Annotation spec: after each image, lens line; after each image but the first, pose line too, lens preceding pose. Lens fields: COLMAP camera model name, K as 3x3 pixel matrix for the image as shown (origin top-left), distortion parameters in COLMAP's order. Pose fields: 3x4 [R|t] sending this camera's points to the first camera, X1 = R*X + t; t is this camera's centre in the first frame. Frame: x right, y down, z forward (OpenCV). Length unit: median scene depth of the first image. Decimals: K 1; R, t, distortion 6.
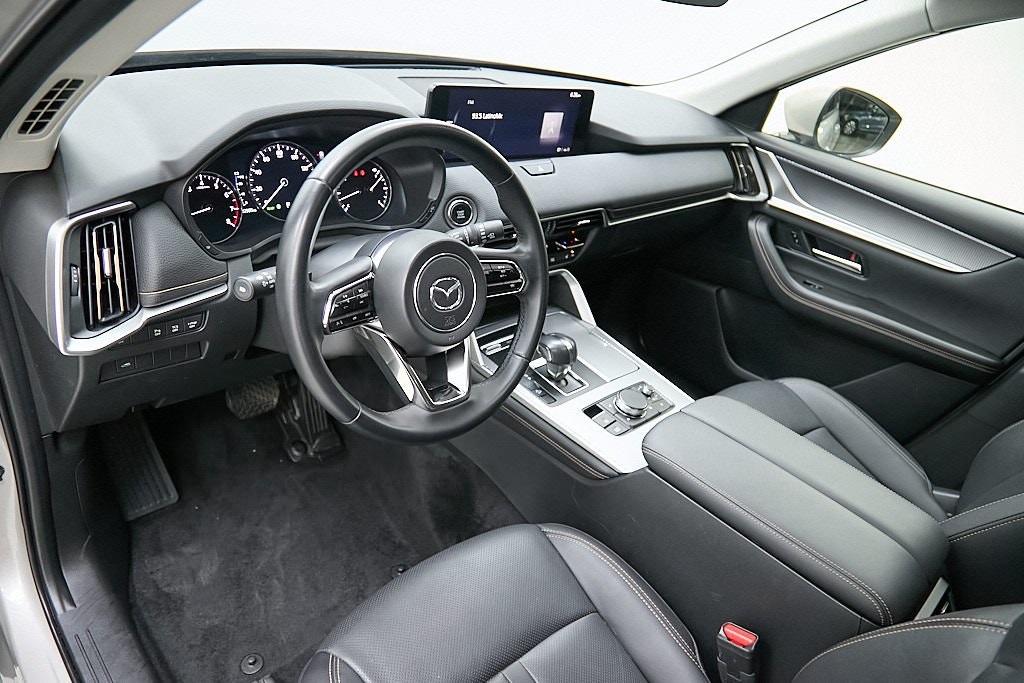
lens RADIAL K [[697.0, 0, 511.5], [0, 697.0, 344.2], [0, 0, 1]] dist [-0.002875, -0.001400]
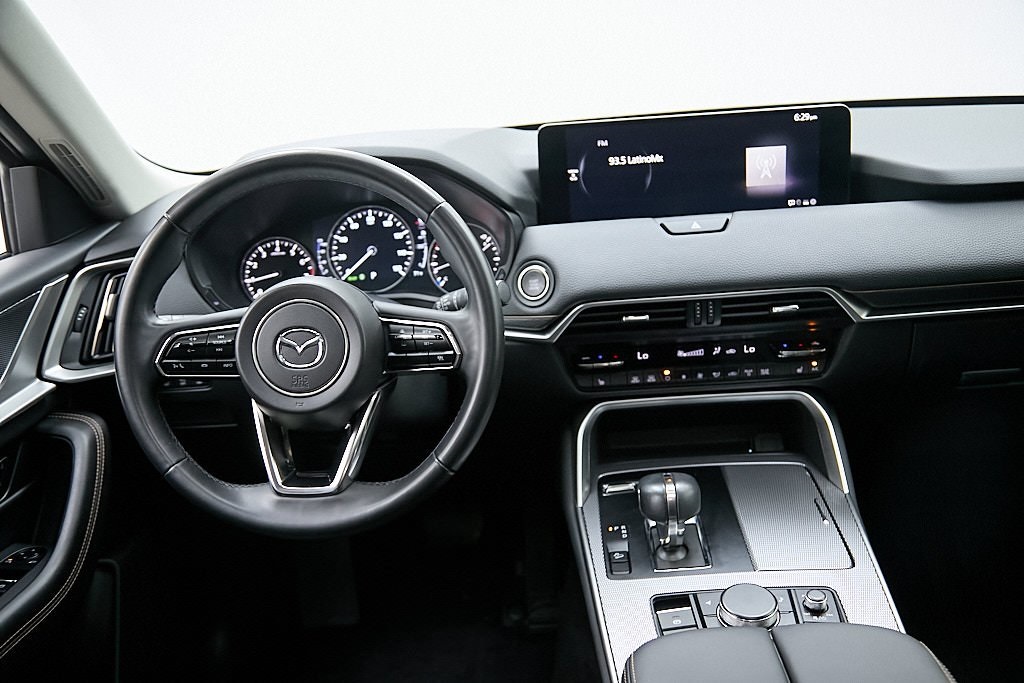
lens RADIAL K [[960.4, 0, 511.5], [0, 960.4, 345.9], [0, 0, 1]] dist [-0.013419, 0.013474]
pose [[0.665479, 0.019035, -0.746174, 0.596751], [-0.190458, 0.970914, -0.145093, 0.026178], [0.721709, 0.238671, 0.649748, 0.296292]]
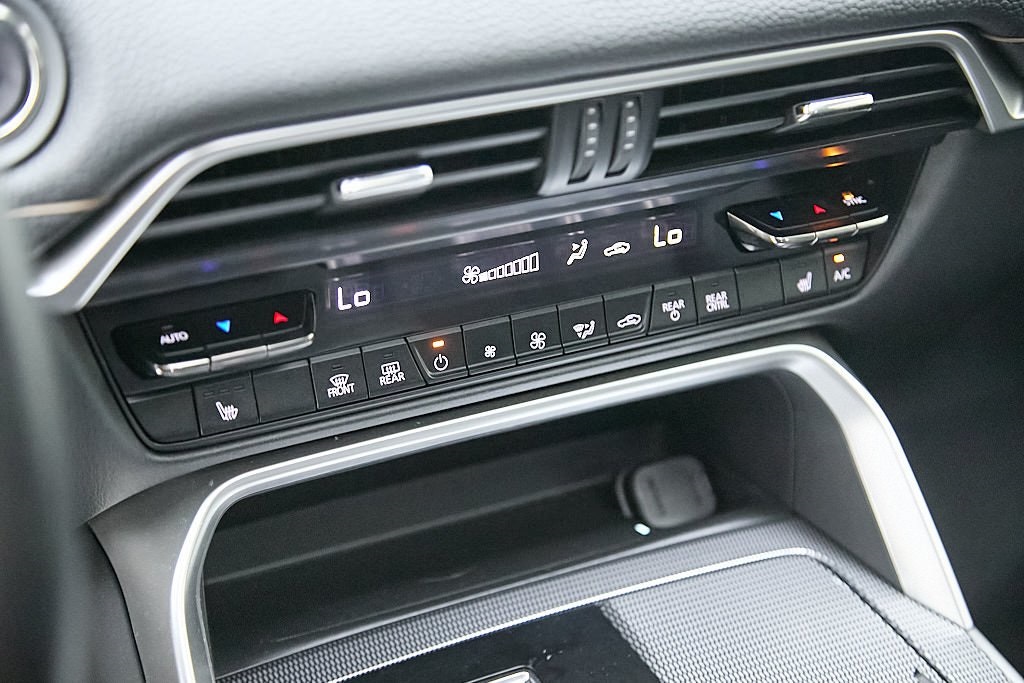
lens RADIAL K [[1715.7, 0, 511.8], [0, 1715.7, 341.3], [0, 0, 1]] dist [-0.044274, -0.149706]
pose [[0.946558, -0.002005, -0.322528, 0.175989], [-0.020823, 0.997515, -0.067312, -0.082253], [0.321862, 0.070431, 0.944163, 0.563788]]
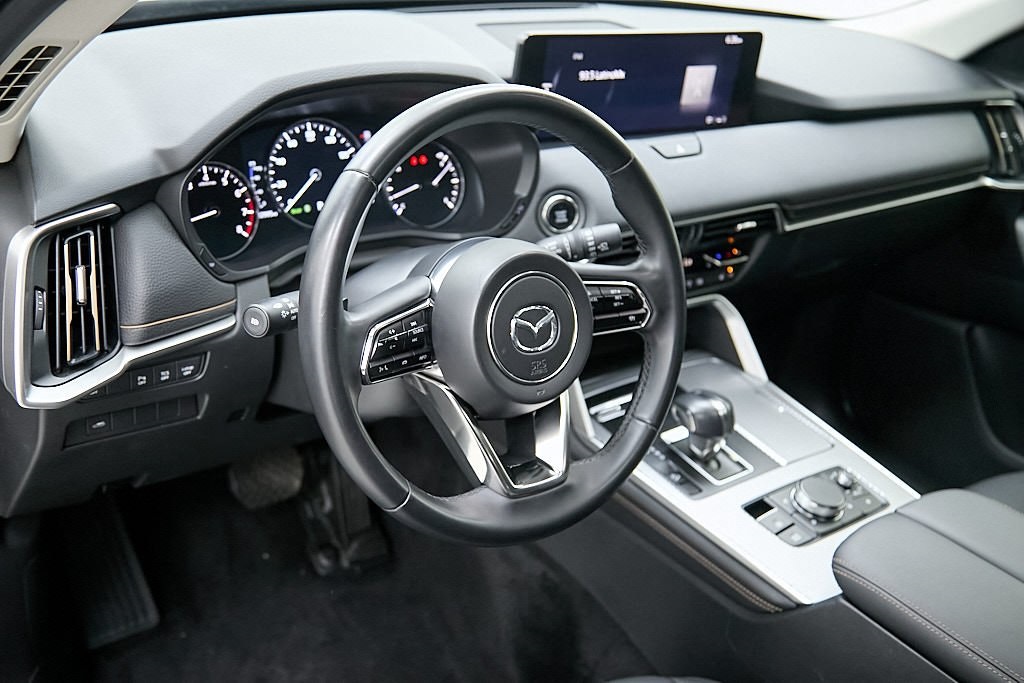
lens RADIAL K [[1062.6, 0, 506.3], [0, 1062.6, 343.2], [0, 0, 1]] dist [0.020819, 0.029922]
pose [[0.990404, 0.005111, -0.138110, 0.017419], [-0.014072, 0.997852, -0.063986, 0.006977], [0.137486, 0.065315, 0.988348, -0.038556]]
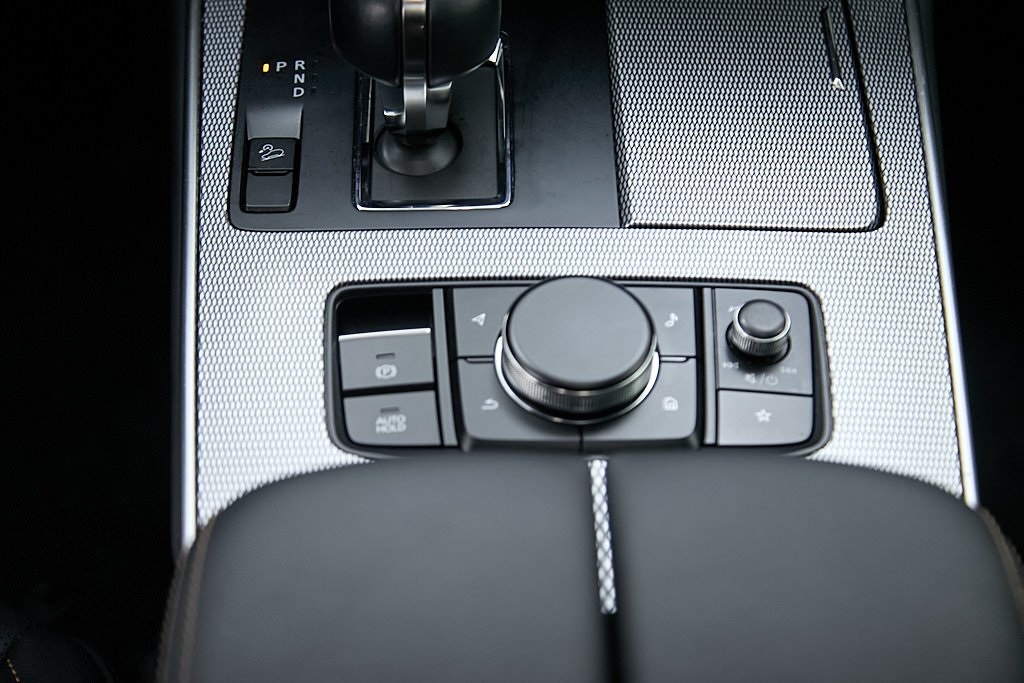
lens RADIAL K [[1960.5, 0, 511.6], [0, 1960.5, 340.5], [0, 0, 1]] dist [-0.058584, -0.011090]
pose [[0.723891, 0.368649, -0.583163, 0.482824], [-0.248480, 0.927855, 0.278106, -0.073823], [0.643614, -0.056414, 0.763268, 0.517547]]
